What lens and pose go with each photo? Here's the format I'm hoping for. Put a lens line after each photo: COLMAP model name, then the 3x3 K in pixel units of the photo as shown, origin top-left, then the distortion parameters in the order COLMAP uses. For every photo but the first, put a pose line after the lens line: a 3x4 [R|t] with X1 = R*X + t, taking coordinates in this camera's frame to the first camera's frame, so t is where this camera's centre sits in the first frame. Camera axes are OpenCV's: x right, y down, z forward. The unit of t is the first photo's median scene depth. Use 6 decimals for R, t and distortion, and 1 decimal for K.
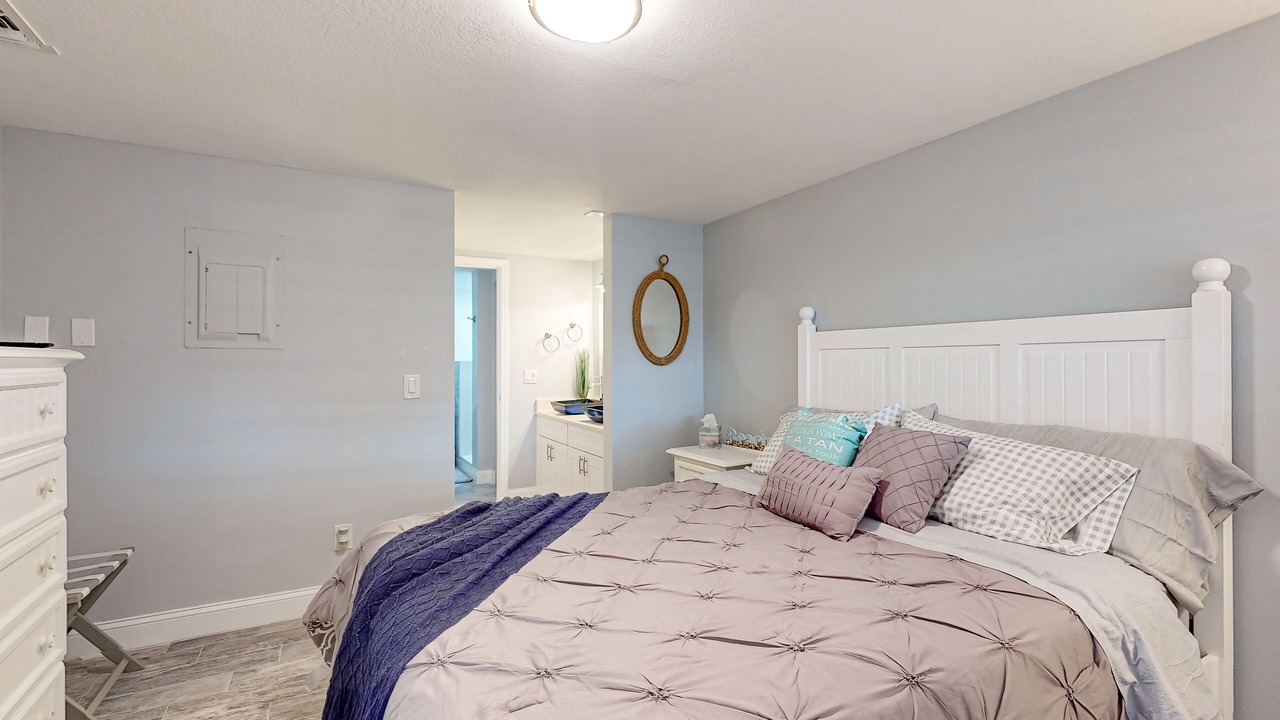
lens RADIAL K [[558.3, 0, 640.0], [0, 558.3, 360.0], [0, 0, 1]] dist [0.001410, 0.000496]
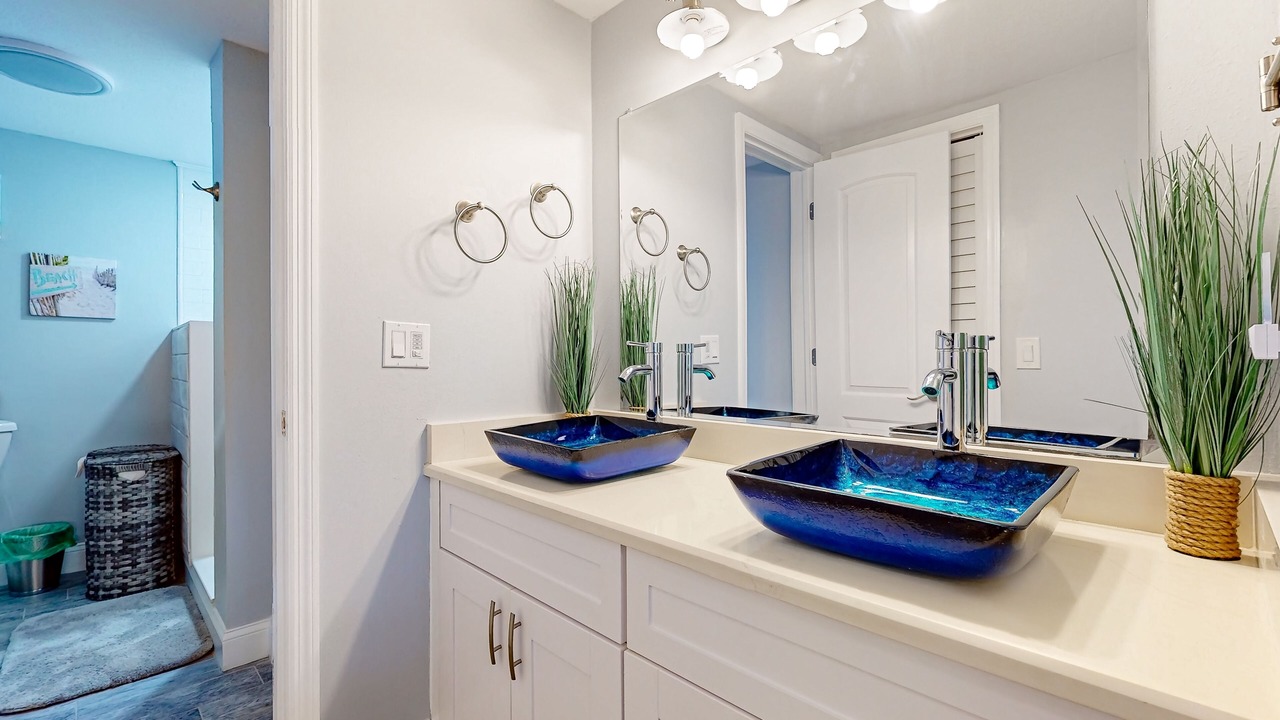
lens RADIAL K [[558.3, 0, 640.0], [0, 558.3, 360.0], [0, 0, 1]] dist [0.001410, 0.000496]
pose [[0.964843, -0.002366, 0.262818, -0.245867], [0.002295, 0.999997, 0.000578, 0.059741], [-0.262819, 0.000045, 0.964845, 1.090536]]
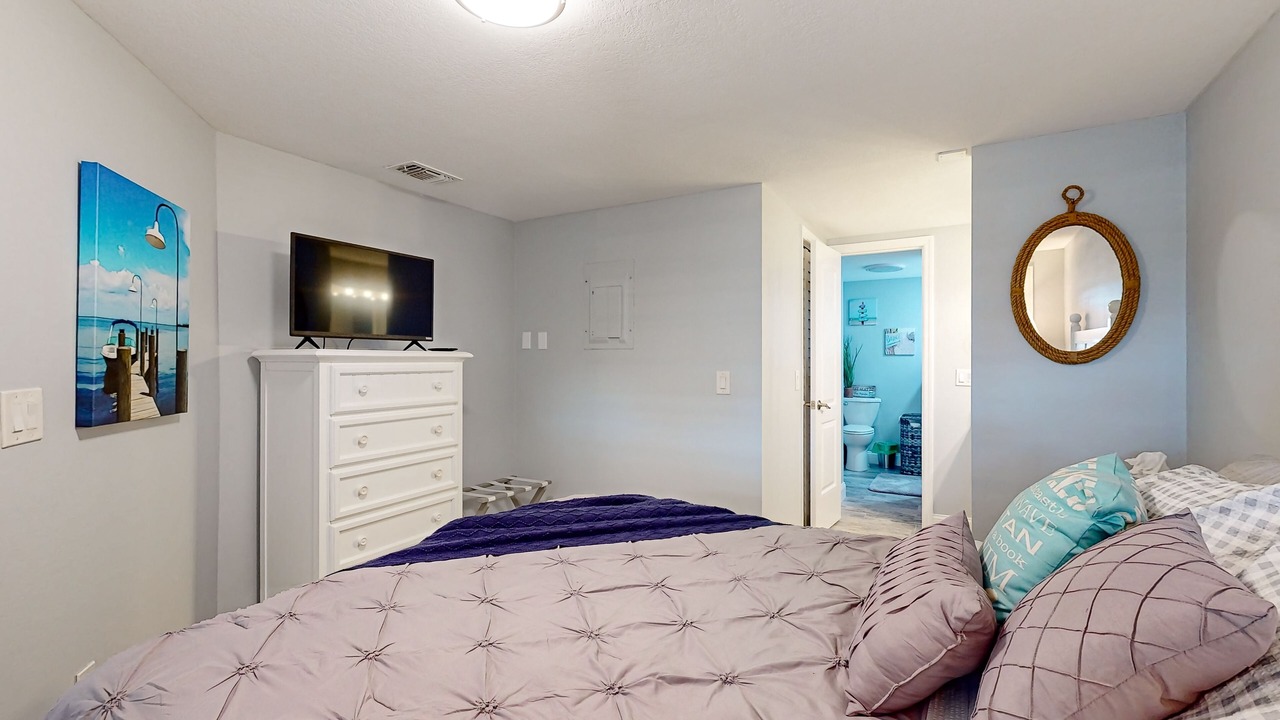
lens RADIAL K [[558.3, 0, 640.0], [0, 558.3, 360.0], [0, 0, 1]] dist [0.001410, 0.000496]
pose [[0.513198, 0.000083, -0.858270, 0.387277], [0.002856, 0.999994, 0.001805, 0.002829], [0.858265, -0.003377, 0.513195, 0.319544]]
